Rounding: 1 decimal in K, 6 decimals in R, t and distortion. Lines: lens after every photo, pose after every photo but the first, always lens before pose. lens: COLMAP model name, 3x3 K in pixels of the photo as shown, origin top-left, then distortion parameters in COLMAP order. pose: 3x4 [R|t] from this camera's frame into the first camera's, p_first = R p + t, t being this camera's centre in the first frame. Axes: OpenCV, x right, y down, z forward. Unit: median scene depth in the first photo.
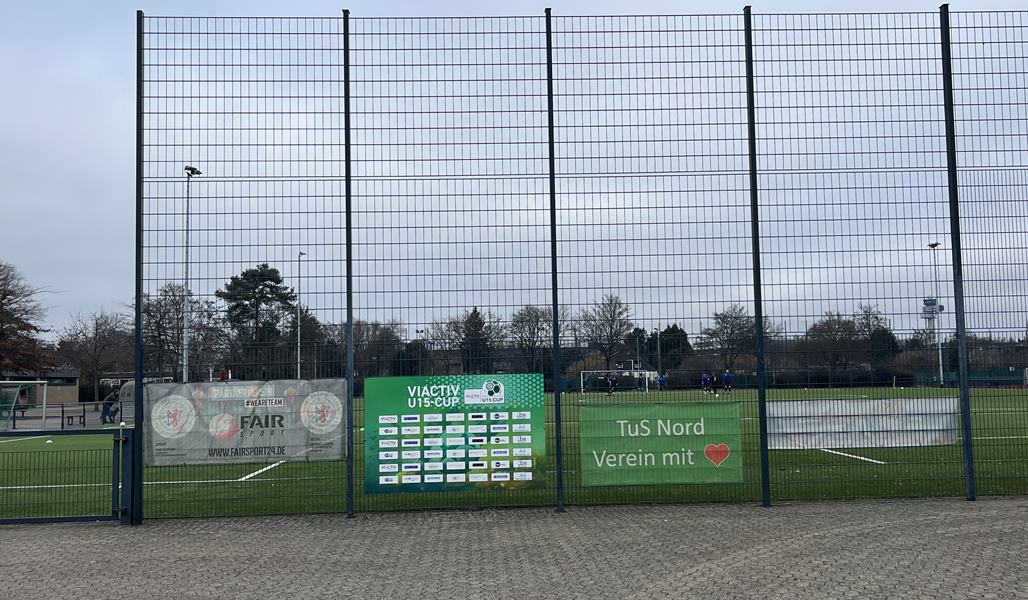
lens RADIAL K [[1002.1, 0, 514.0], [0, 1002.1, 300.0], [0, 0, 1]] dist [0.003017, 0.002019]
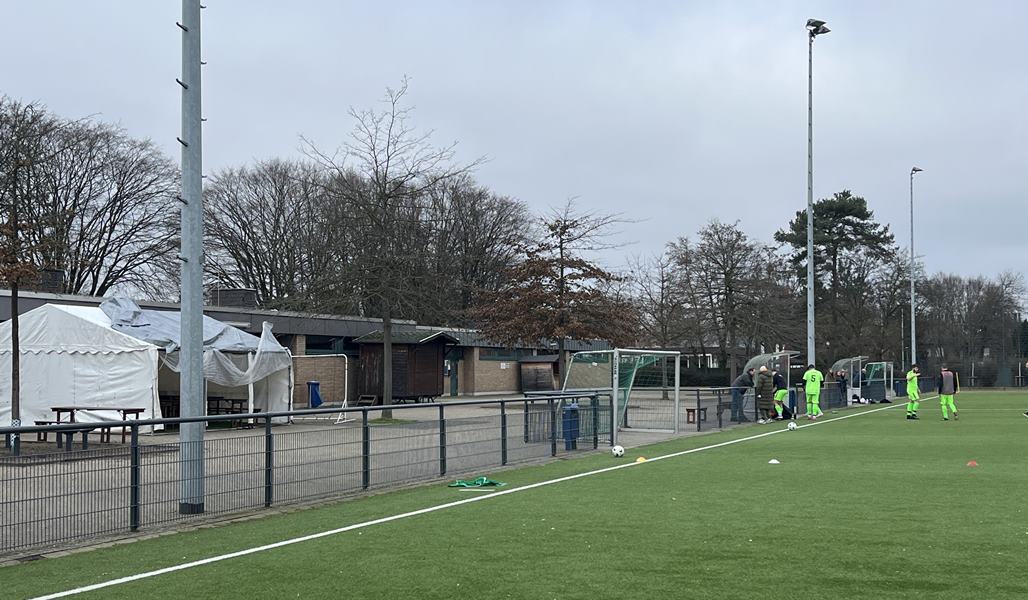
lens RADIAL K [[1312.3, 0, 514.0], [0, 1312.3, 300.0], [0, 0, 1]] dist [0.007924, -0.039063]
pose [[0.906409, -0.006304, -0.422354, -0.073808], [0.020174, 0.999394, 0.028378, 0.008547], [0.421919, -0.034243, 0.905987, 0.080460]]
